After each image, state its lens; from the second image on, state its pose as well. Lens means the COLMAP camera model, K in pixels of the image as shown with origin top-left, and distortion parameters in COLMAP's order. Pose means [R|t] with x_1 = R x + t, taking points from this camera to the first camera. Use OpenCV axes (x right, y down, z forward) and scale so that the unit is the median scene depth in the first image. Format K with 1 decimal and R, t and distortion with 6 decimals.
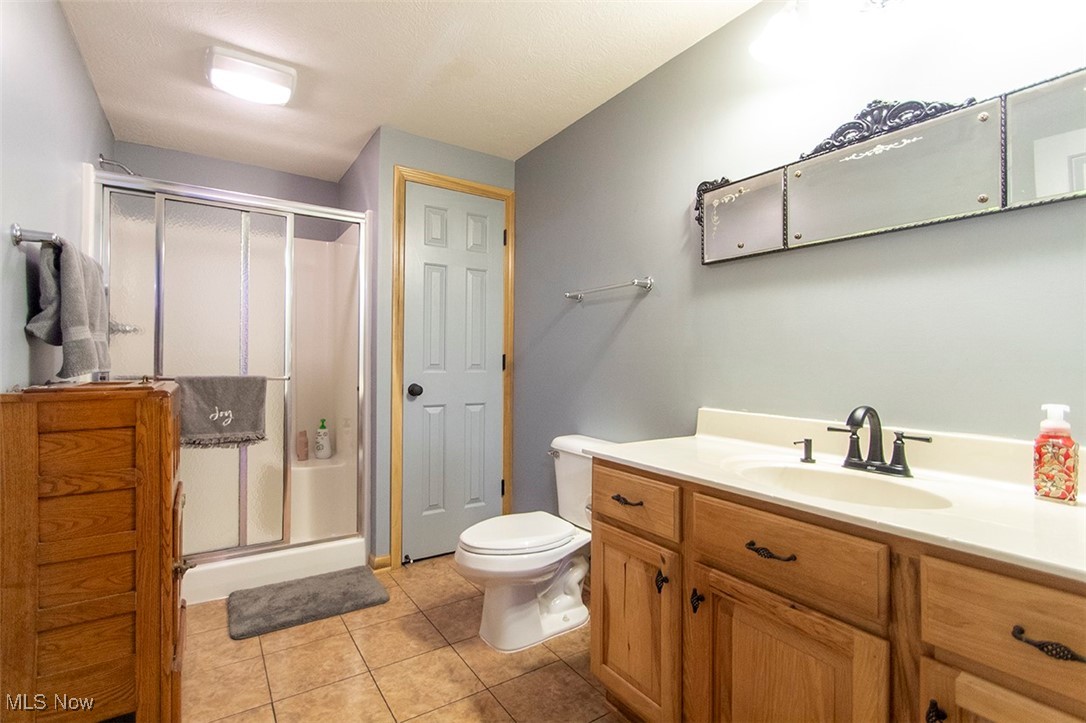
lens RADIAL K [[503.2, 0, 543.3], [0, 503.2, 360.7], [0, 0, 1]] dist [0.001546, 0.000223]
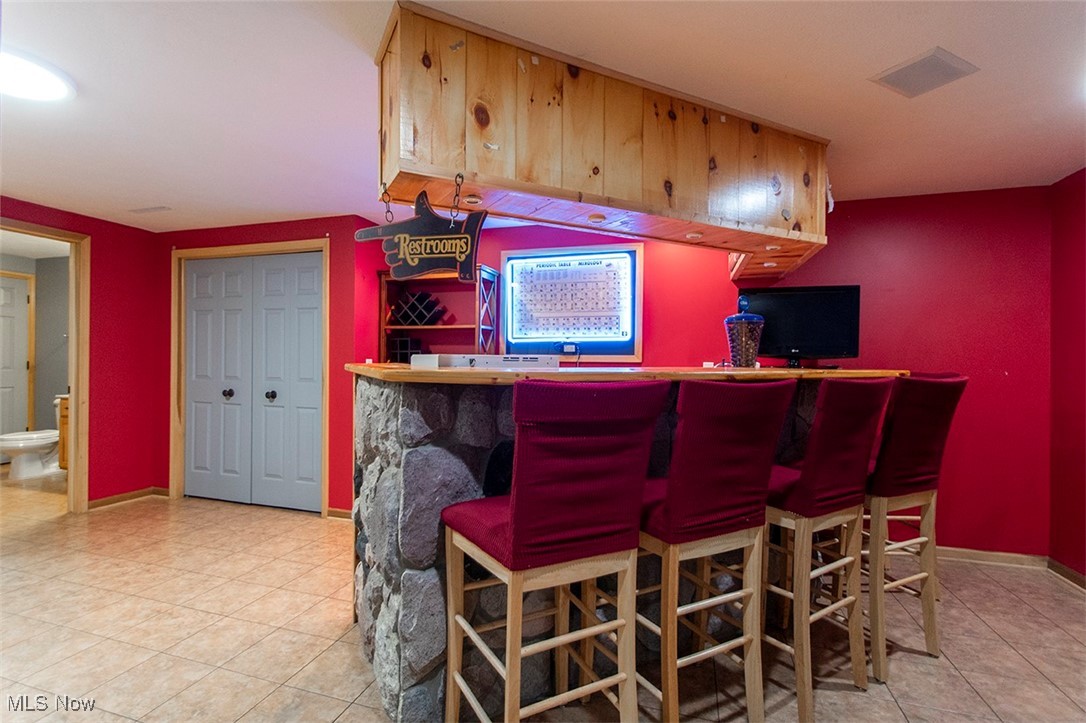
lens RADIAL K [[503.2, 0, 542.1], [0, 503.2, 362.3], [0, 0, 1]] dist [0.001546, 0.000223]
pose [[0.772353, 0.002061, 0.635190, 0.207653], [-0.006466, 0.999968, 0.004619, -0.028362], [-0.635160, -0.007674, 0.772342, -1.657397]]
